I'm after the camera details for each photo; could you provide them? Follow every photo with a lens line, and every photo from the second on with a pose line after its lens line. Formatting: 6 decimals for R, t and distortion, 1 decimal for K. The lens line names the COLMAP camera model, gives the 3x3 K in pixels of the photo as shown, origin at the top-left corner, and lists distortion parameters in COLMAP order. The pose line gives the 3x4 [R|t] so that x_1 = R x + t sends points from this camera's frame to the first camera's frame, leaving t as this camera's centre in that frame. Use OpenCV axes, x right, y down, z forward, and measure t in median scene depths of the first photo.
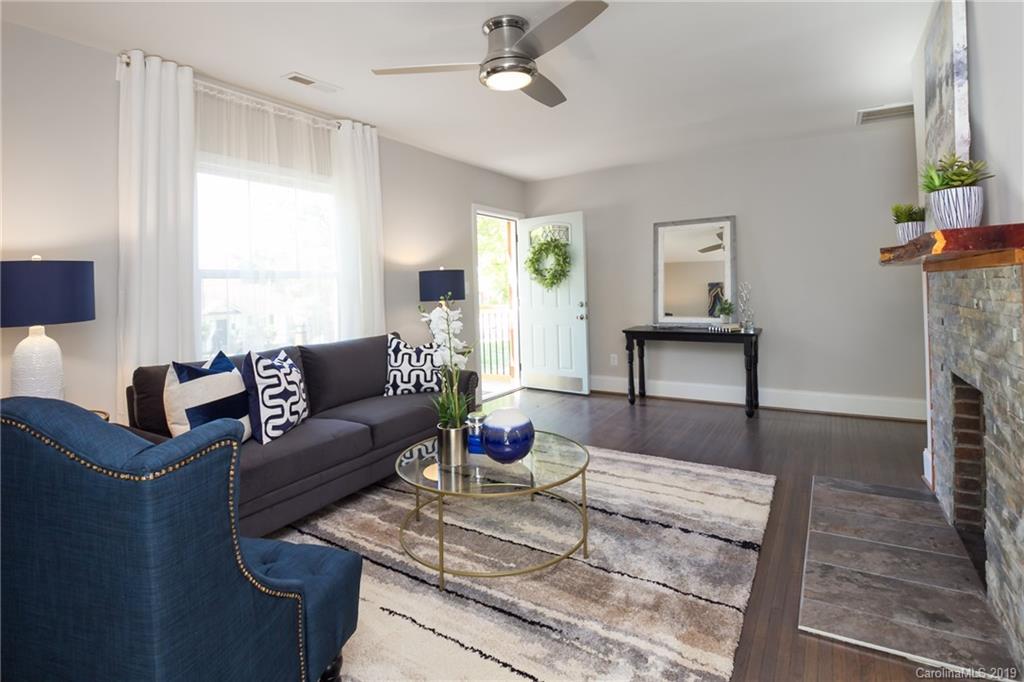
lens RADIAL K [[491.5, 0, 512.0], [0, 491.5, 341.0], [0, 0, 1]] dist [-0.003304, -0.022024]
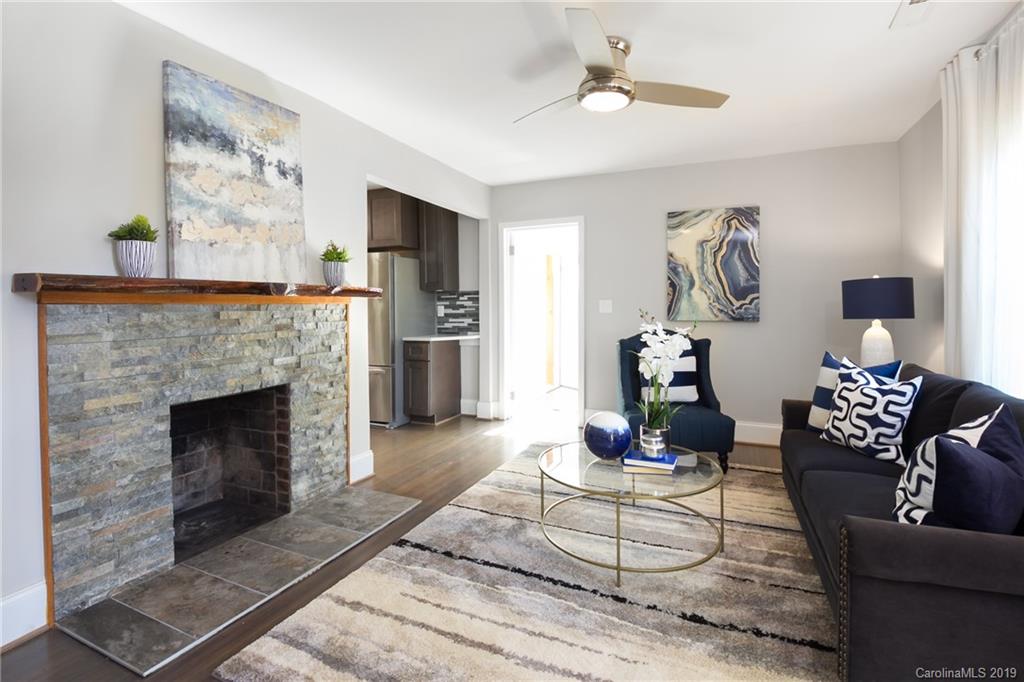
lens RADIAL K [[491.5, 0, 512.0], [0, 491.5, 341.0], [0, 0, 1]] dist [-0.003304, -0.022024]
pose [[-0.991783, 0.043697, -0.120237, 0.335376], [0.019389, 0.980343, 0.196345, -0.251002], [0.126453, 0.192400, -0.973135, 1.985352]]
